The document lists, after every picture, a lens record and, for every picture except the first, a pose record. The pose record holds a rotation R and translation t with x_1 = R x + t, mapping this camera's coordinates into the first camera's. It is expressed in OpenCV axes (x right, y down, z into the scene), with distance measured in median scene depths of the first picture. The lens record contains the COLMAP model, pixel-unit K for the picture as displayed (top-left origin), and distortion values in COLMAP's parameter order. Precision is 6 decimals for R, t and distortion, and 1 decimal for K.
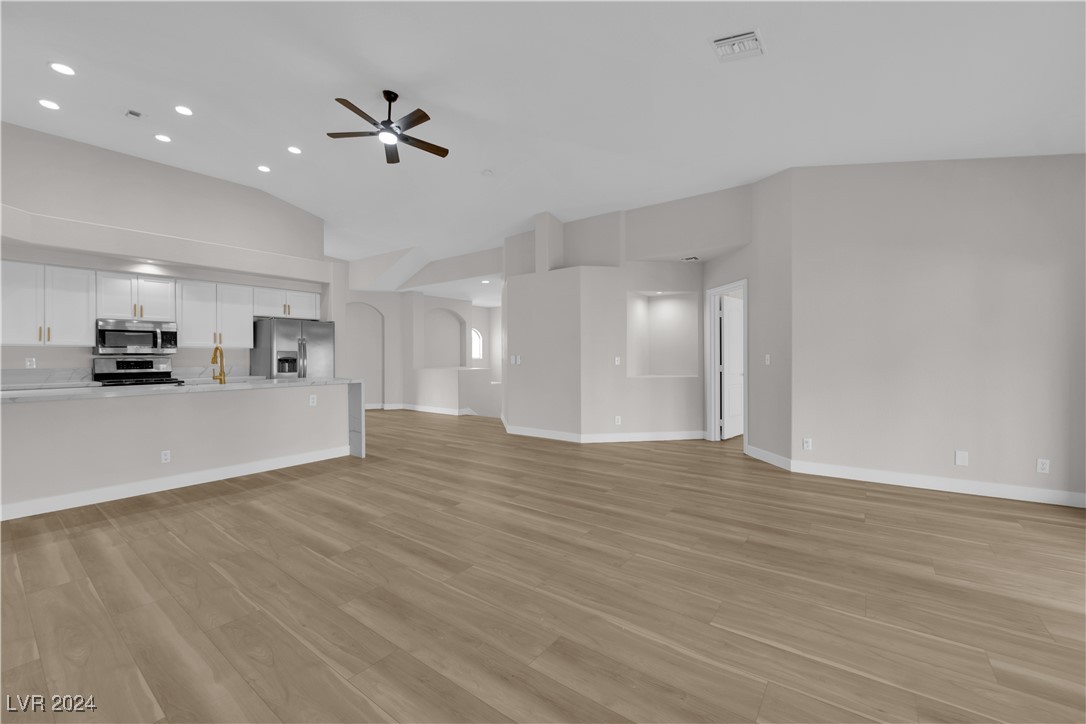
lens RADIAL K [[437.7, 0, 542.8], [0, 437.7, 359.1], [0, 0, 1]] dist [-0.016496, -0.000031]
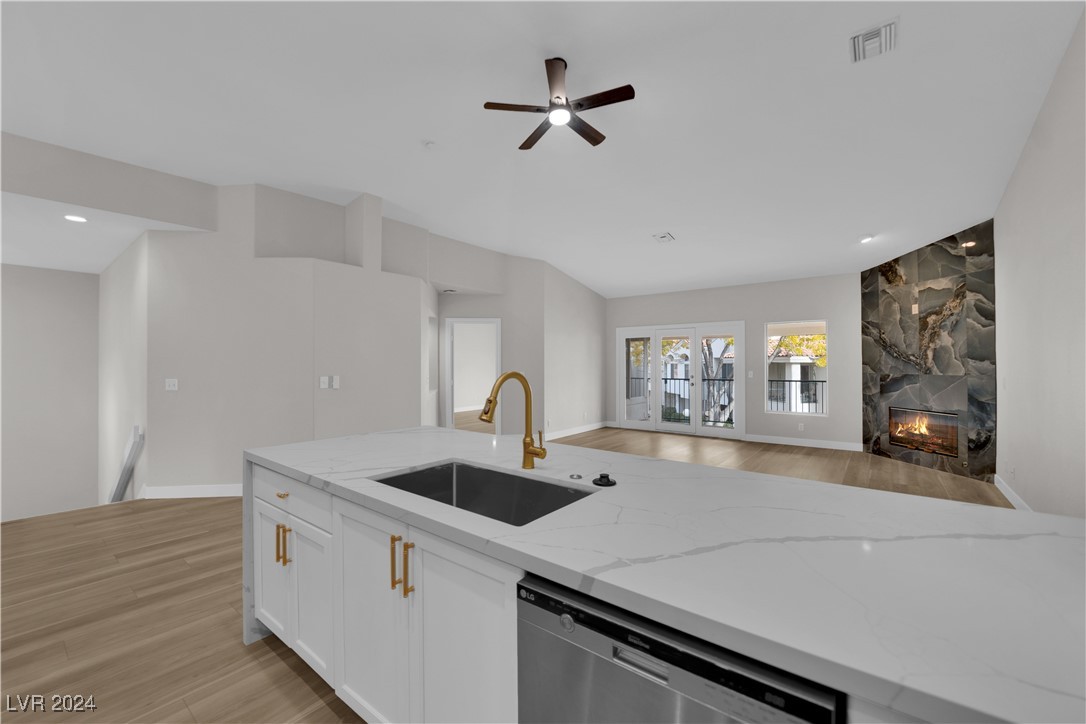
lens RADIAL K [[437.7, 0, 542.8], [0, 437.7, 359.1], [0, 0, 1]] dist [-0.016496, -0.000031]
pose [[0.026724, 0.014303, 0.999541, -0.827757], [0.008186, 0.999861, -0.014526, -0.024285], [-0.999609, 0.008570, 0.026603, 0.710593]]
